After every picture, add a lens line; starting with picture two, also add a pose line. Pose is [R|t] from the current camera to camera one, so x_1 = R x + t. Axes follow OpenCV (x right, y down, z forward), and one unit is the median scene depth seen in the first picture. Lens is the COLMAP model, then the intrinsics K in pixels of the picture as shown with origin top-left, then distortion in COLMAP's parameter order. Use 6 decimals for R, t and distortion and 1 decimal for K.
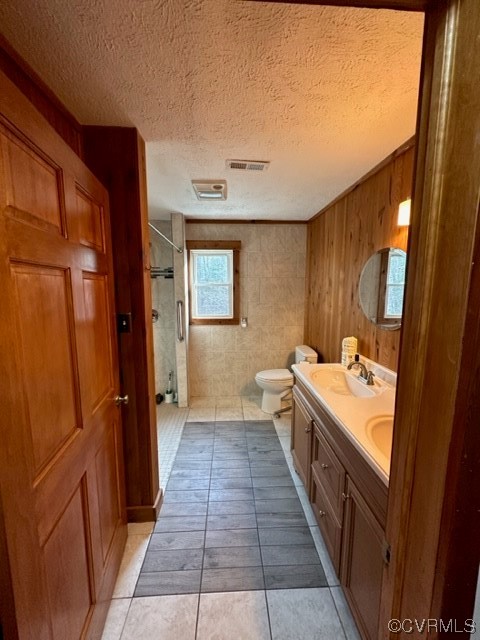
lens RADIAL K [[252.7, 0, 240.4], [0, 252.7, 319.9], [0, 0, 1]] dist [-0.000423, 0.000371]
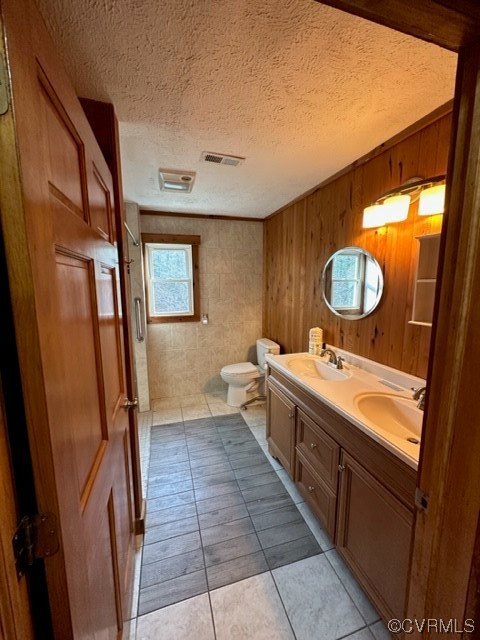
lens RADIAL K [[252.7, 0, 239.6], [0, 252.7, 319.9], [0, 0, 1]] dist [-0.000423, 0.000371]
pose [[0.971006, -0.038781, 0.235888, -0.165695], [0.035436, 0.999202, 0.018406, 0.002535], [-0.236414, -0.009513, 0.971606, 0.013100]]
